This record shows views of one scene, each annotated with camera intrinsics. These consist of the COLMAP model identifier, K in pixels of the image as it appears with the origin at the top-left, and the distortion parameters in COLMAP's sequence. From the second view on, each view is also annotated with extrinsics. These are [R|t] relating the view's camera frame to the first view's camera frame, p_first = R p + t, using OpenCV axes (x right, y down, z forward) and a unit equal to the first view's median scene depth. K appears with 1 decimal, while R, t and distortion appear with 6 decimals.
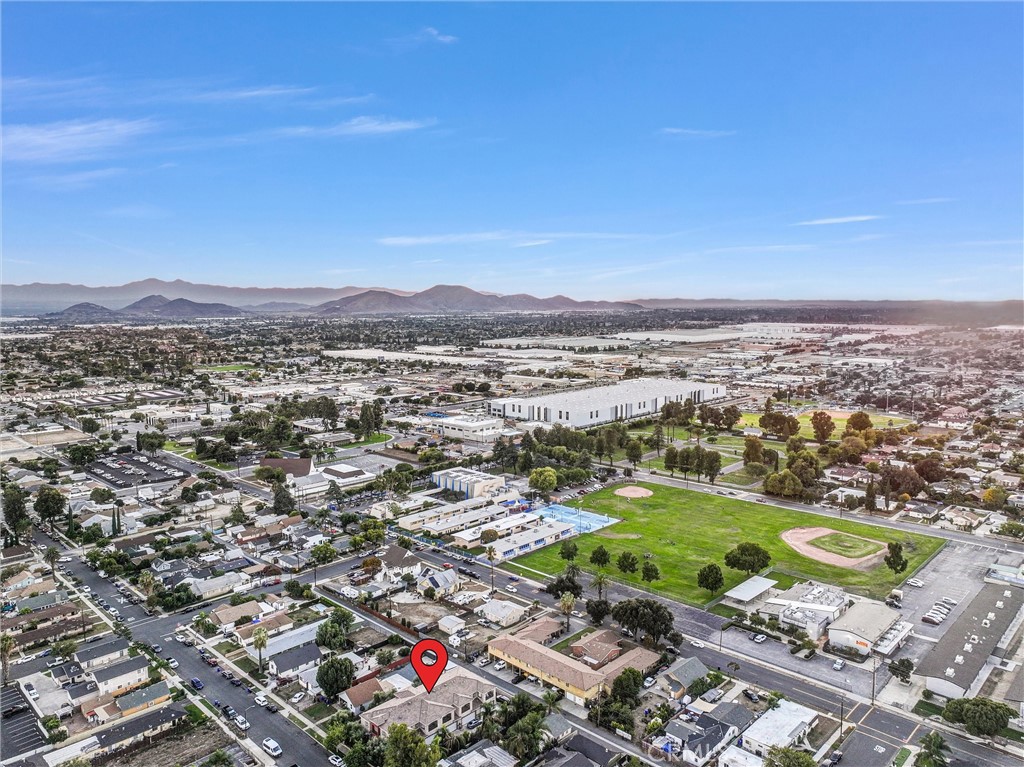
lens RADIAL K [[720.2, 0, 512.0], [0, 720.2, 383.5], [0, 0, 1]] dist [0.004786, 0.002711]
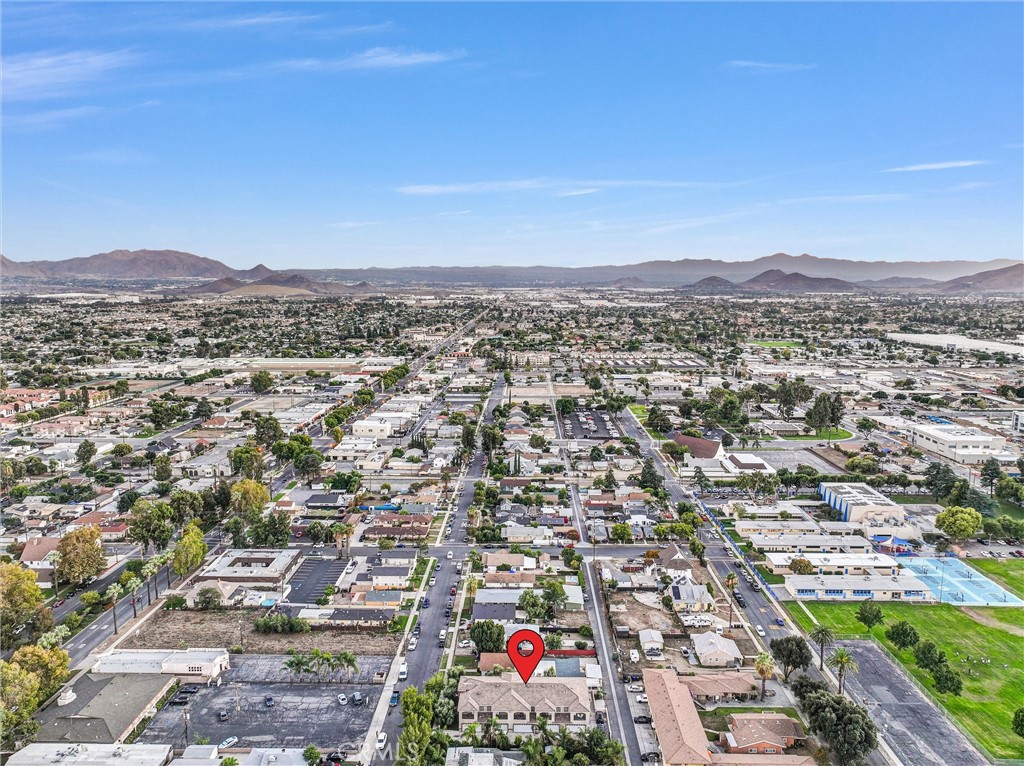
lens RADIAL K [[720.2, 0, 512.0], [0, 720.2, 383.0], [0, 0, 1]] dist [0.004786, 0.002711]
pose [[0.686114, 0.115350, -0.718291, 0.311164], [-0.090485, 0.993214, 0.073069, -0.030121], [0.721845, 0.014861, 0.691895, 0.175466]]
